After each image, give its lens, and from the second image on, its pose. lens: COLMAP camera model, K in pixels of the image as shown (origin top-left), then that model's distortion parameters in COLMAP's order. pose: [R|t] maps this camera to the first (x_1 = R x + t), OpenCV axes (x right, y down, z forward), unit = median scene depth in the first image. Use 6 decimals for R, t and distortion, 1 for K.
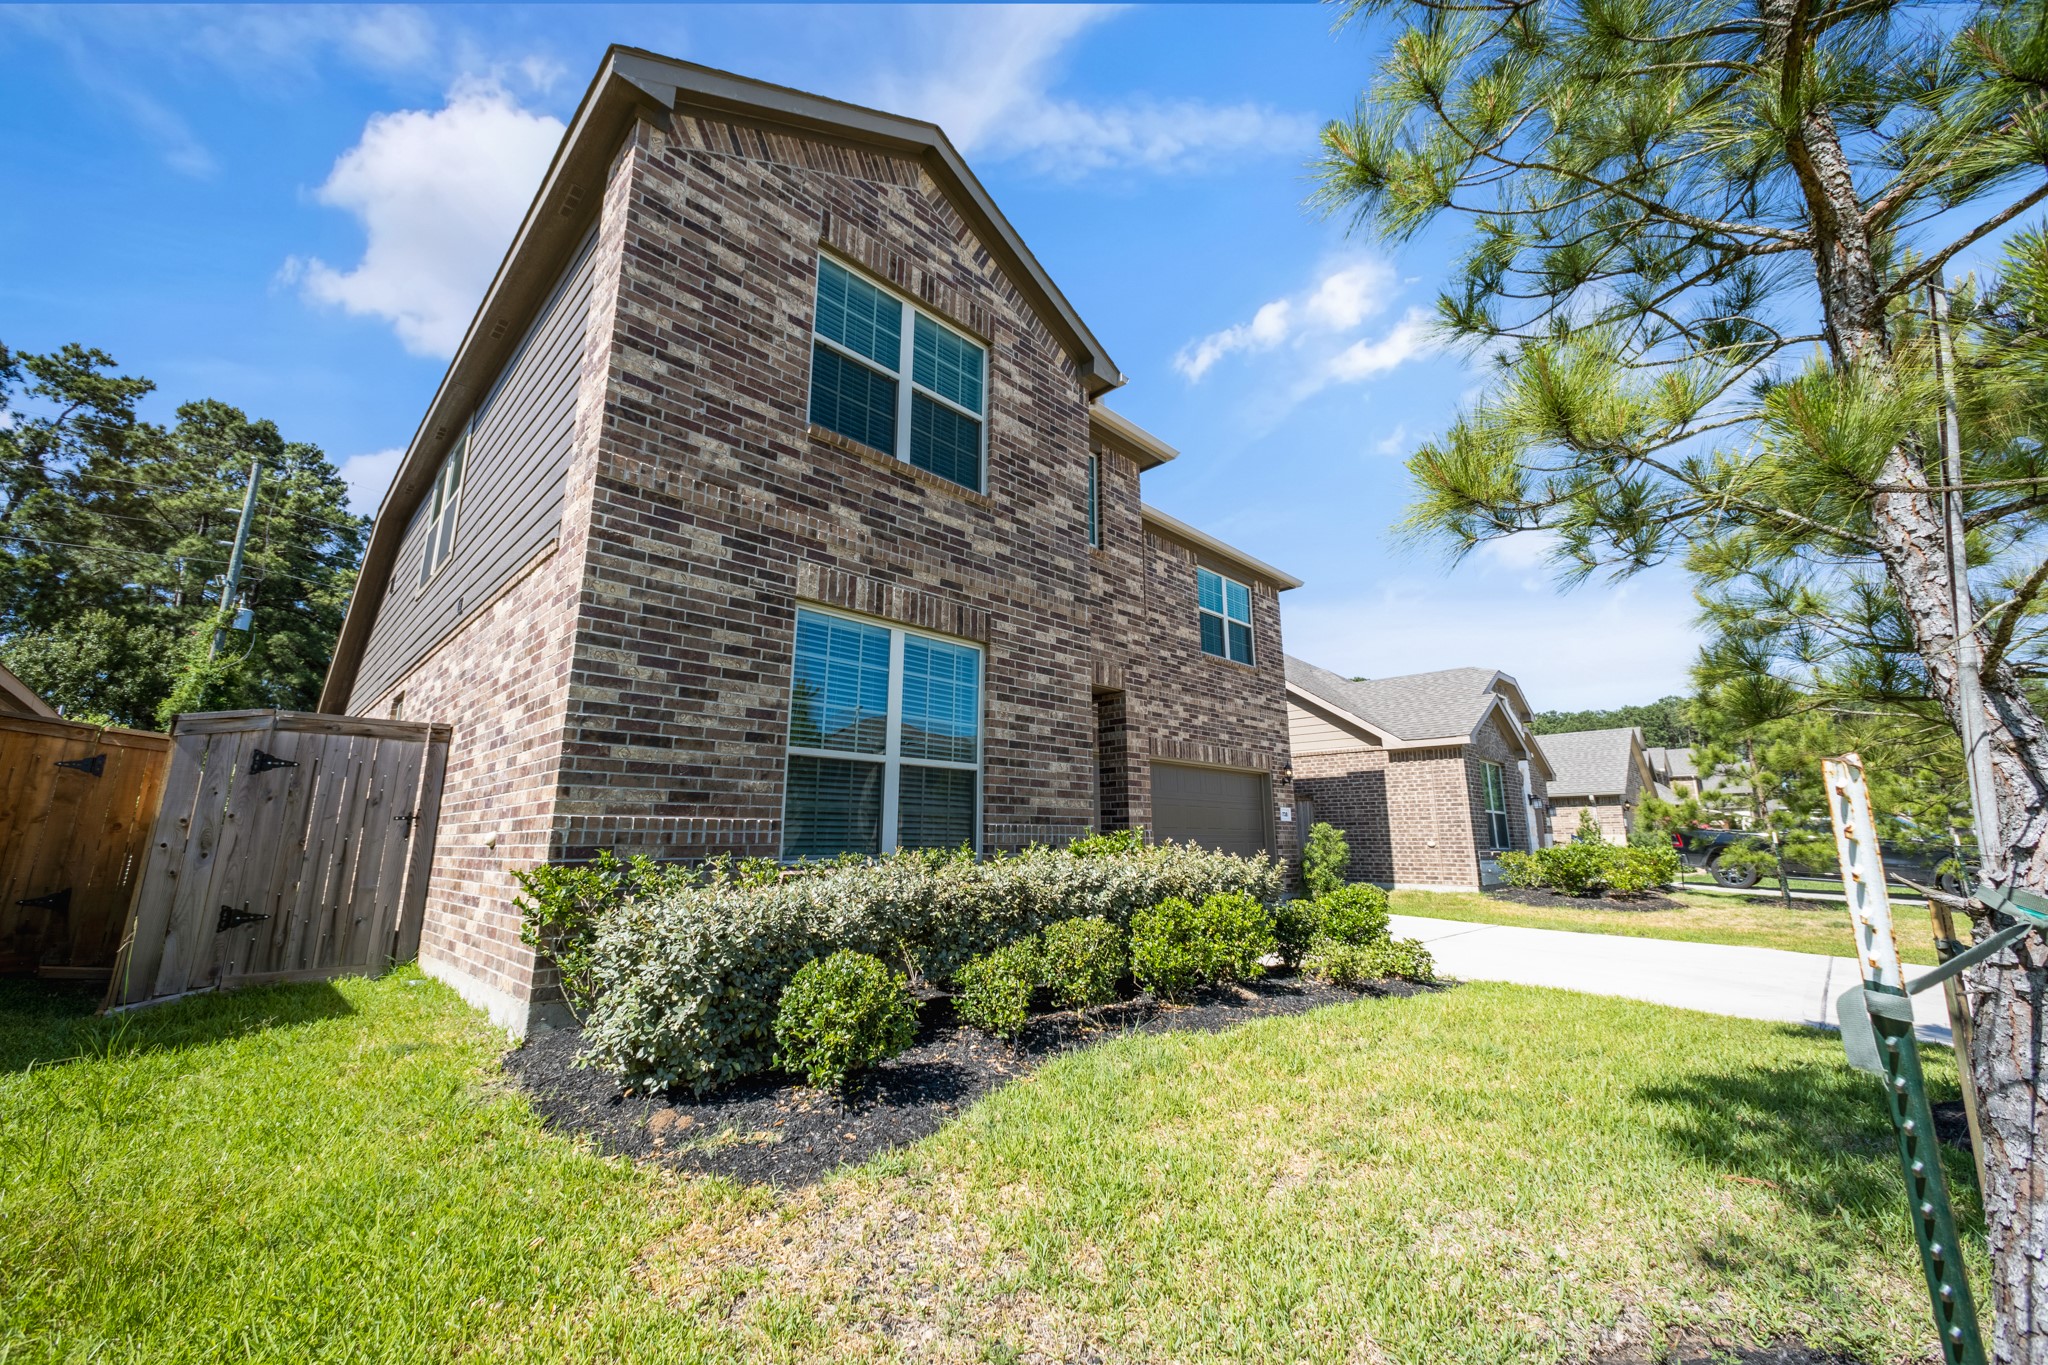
lens RADIAL K [[798.9, 0, 1025.5], [0, 798.9, 675.2], [0, 0, 1]] dist [0.017757, -0.000225]
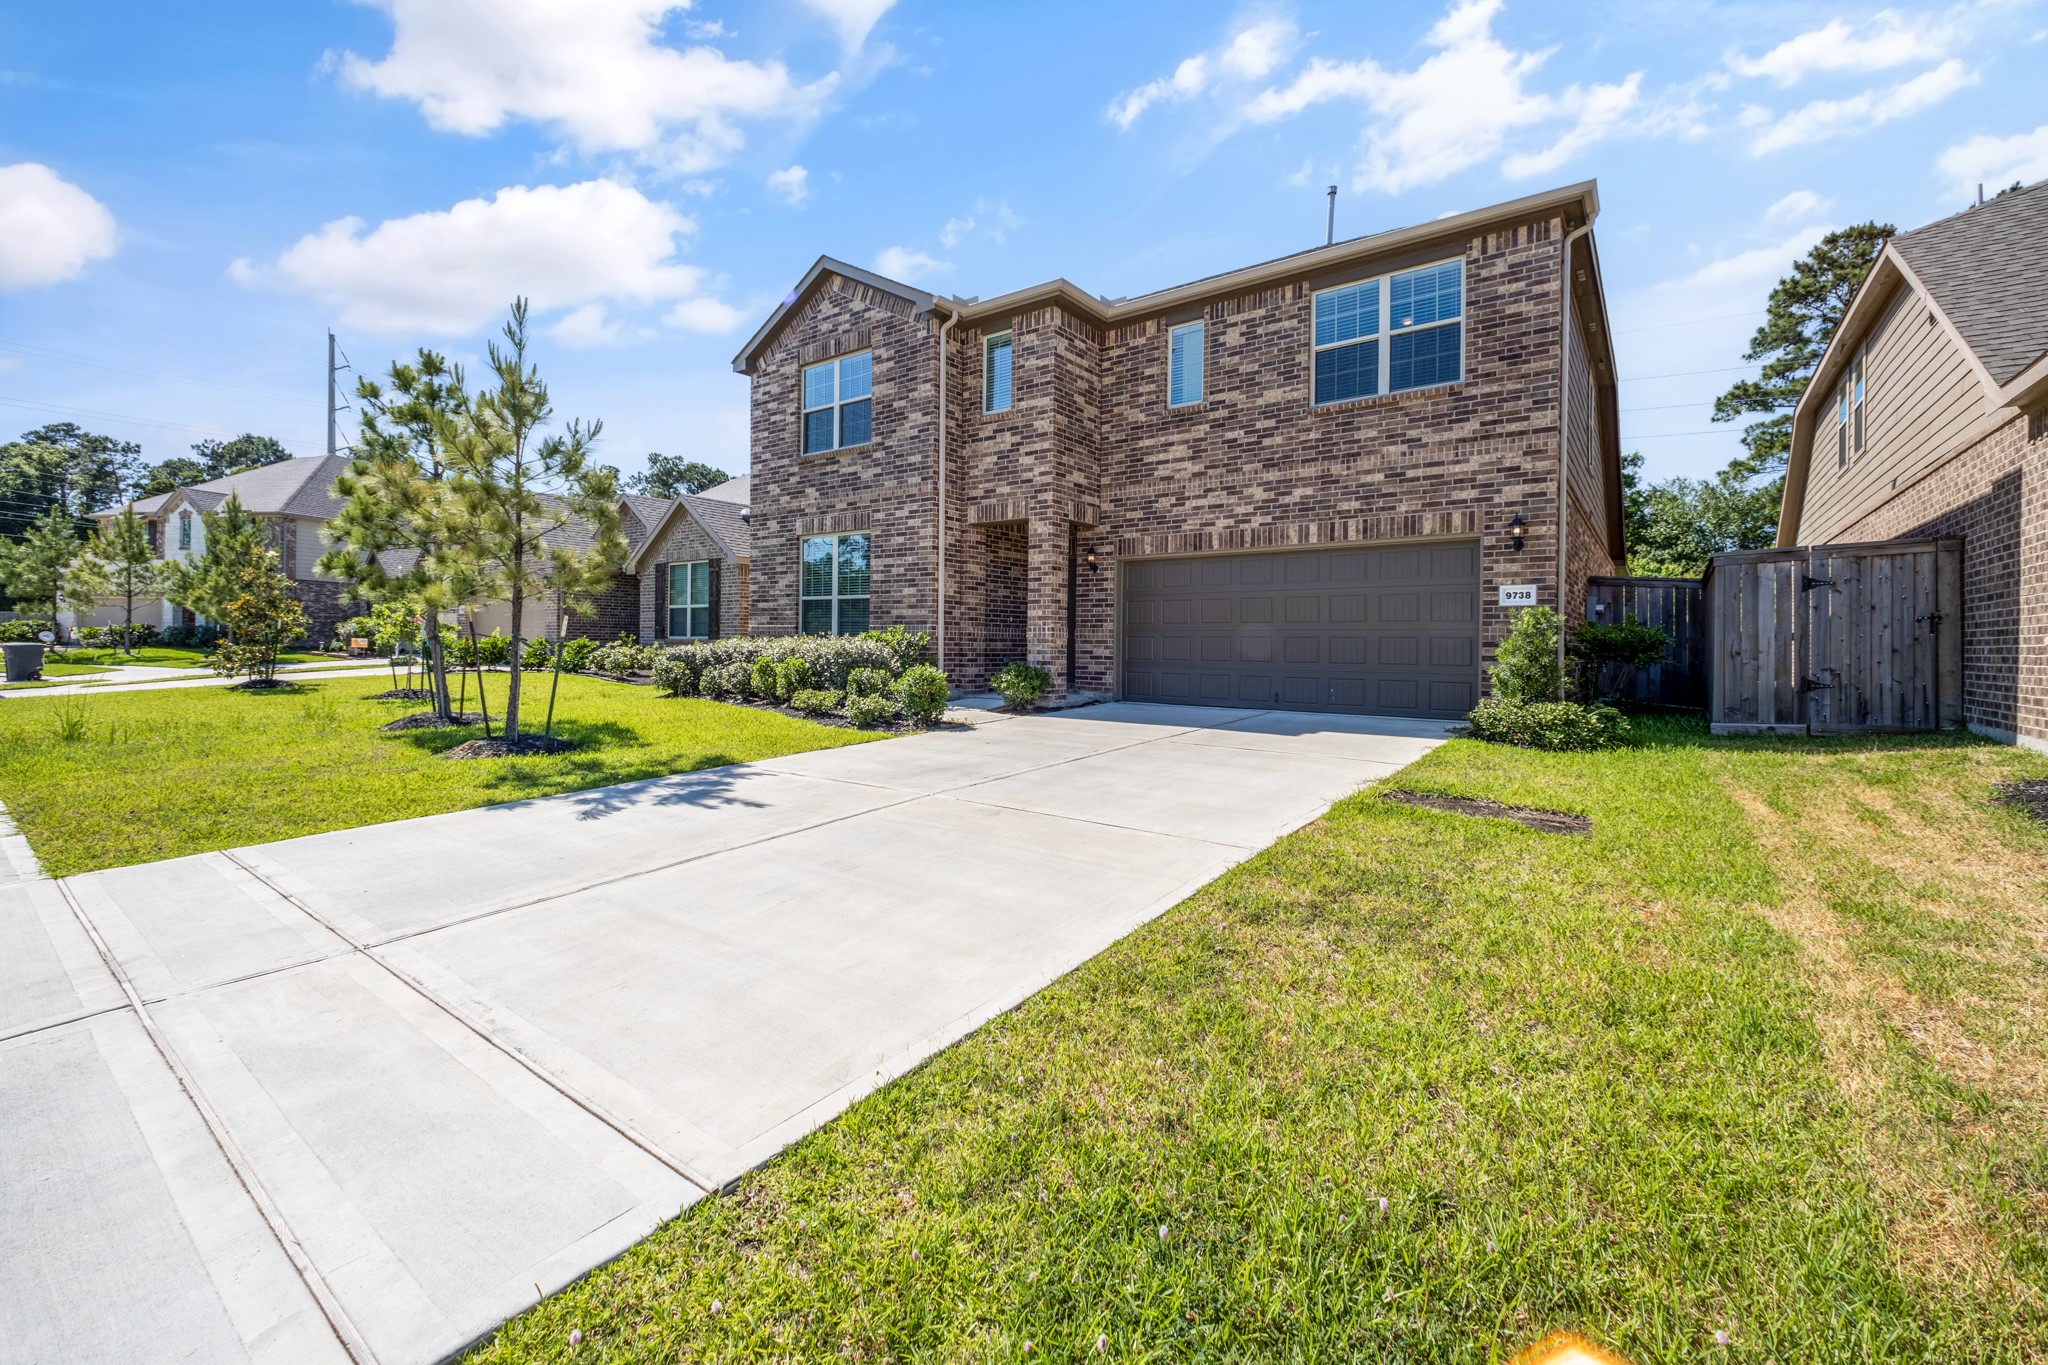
lens RADIAL K [[830.0, 0, 1026.7], [0, 830.0, 640.7], [0, 0, 1]] dist [0.021067, -0.000031]
pose [[0.135055, 0.002868, -0.990834, 1.768827], [0.194643, 0.980434, 0.029369, 0.211440], [0.971532, -0.196826, 0.131854, 0.979662]]
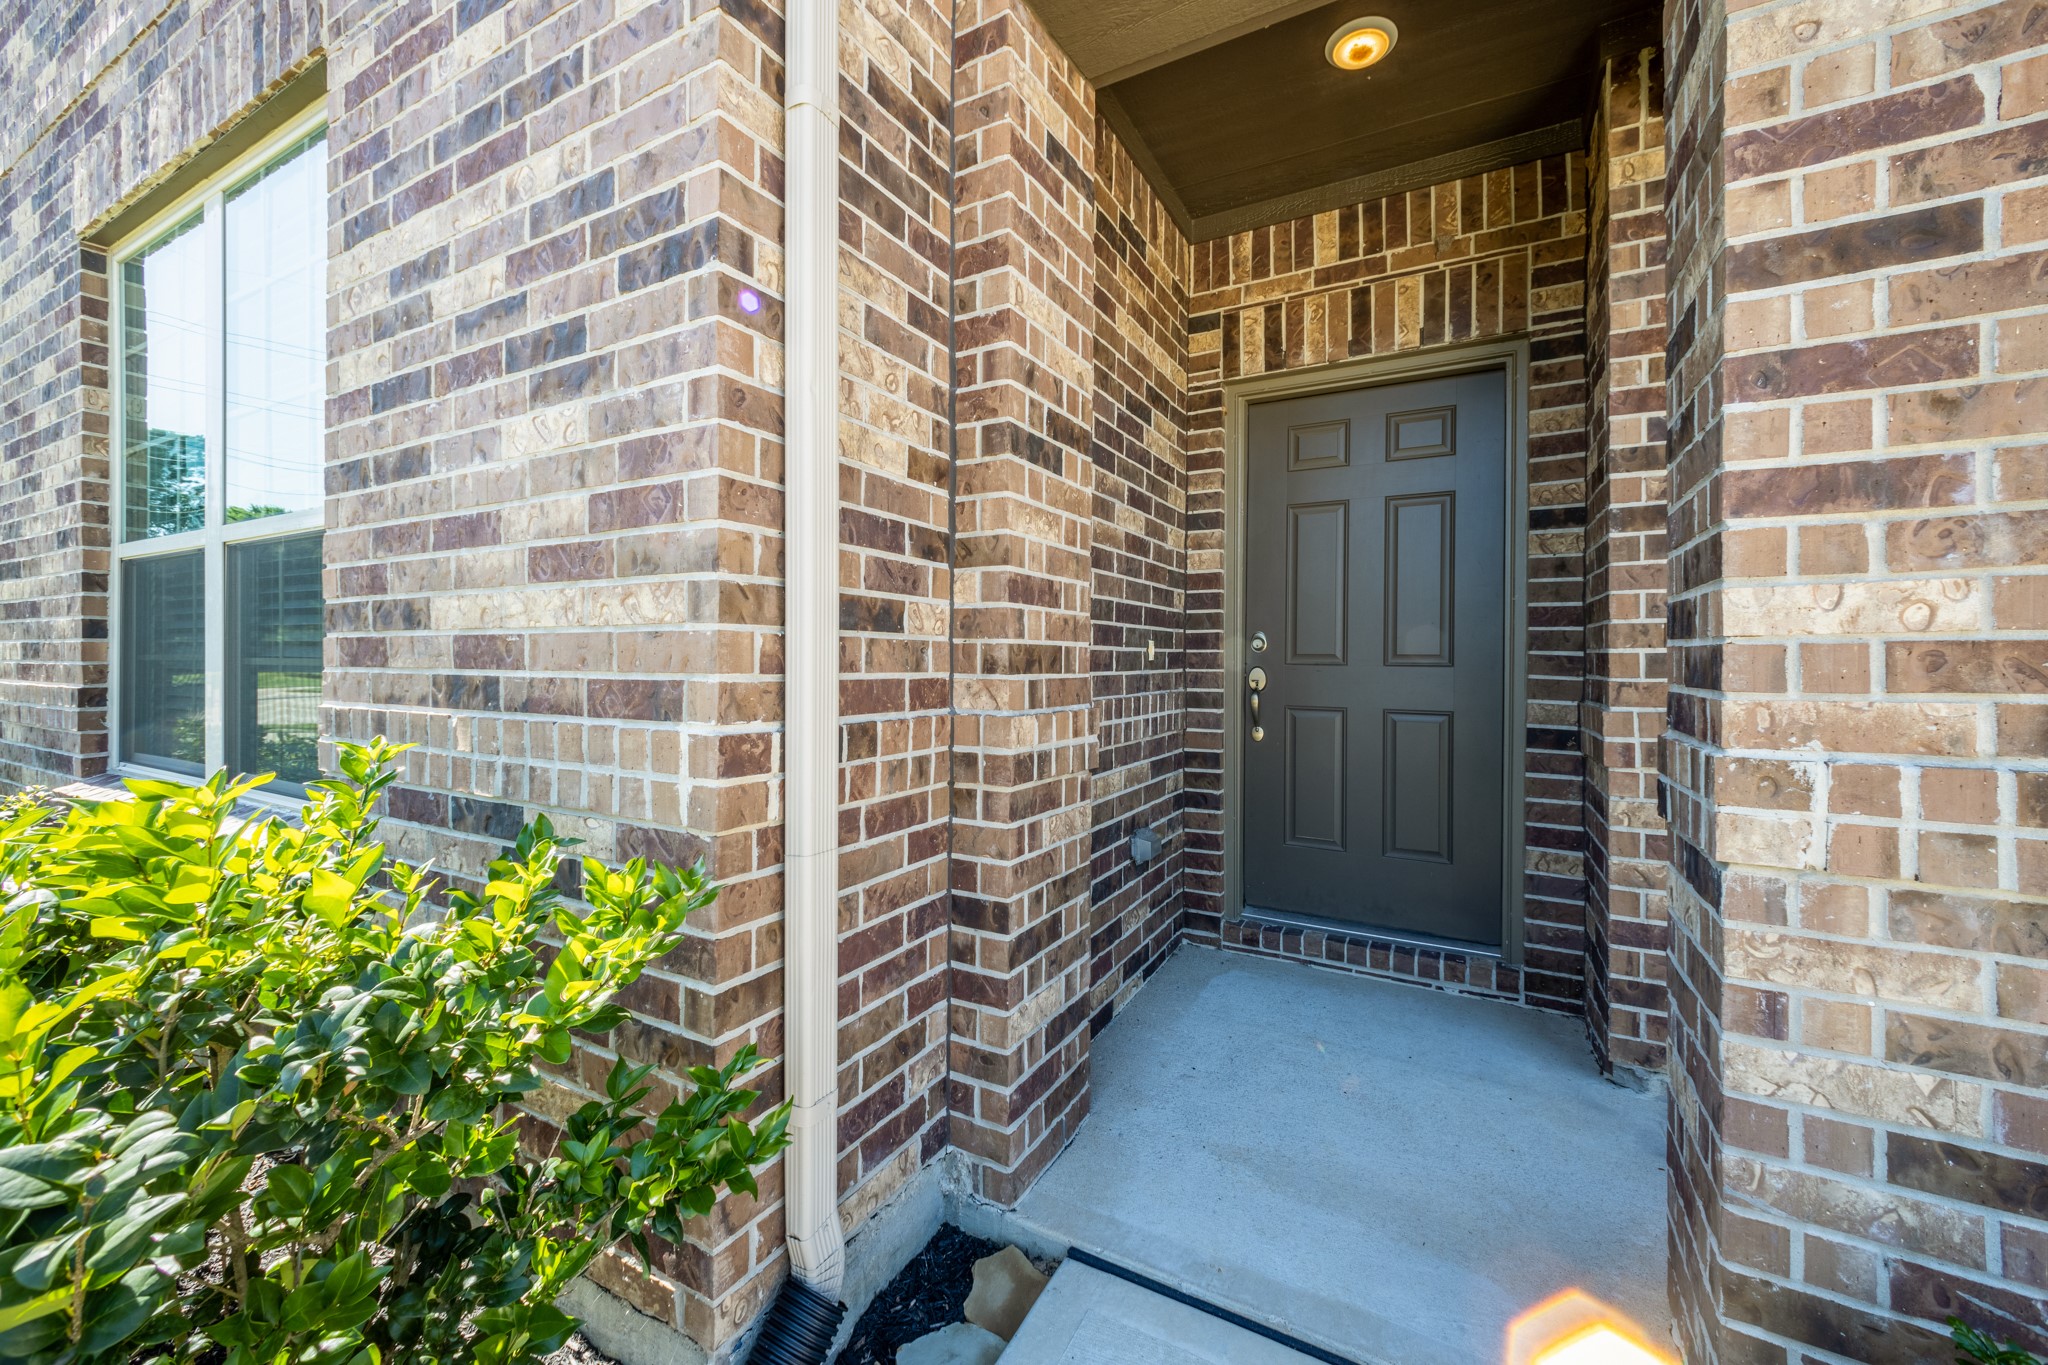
lens RADIAL K [[798.9, 0, 1025.5], [0, 798.9, 675.2], [0, 0, 1]] dist [0.017757, -0.000225]
pose [[0.277193, 0.021793, -0.960567, 0.269344], [0.195185, 0.977619, 0.078505, 0.180825], [0.940780, -0.209249, 0.266736, 1.038068]]
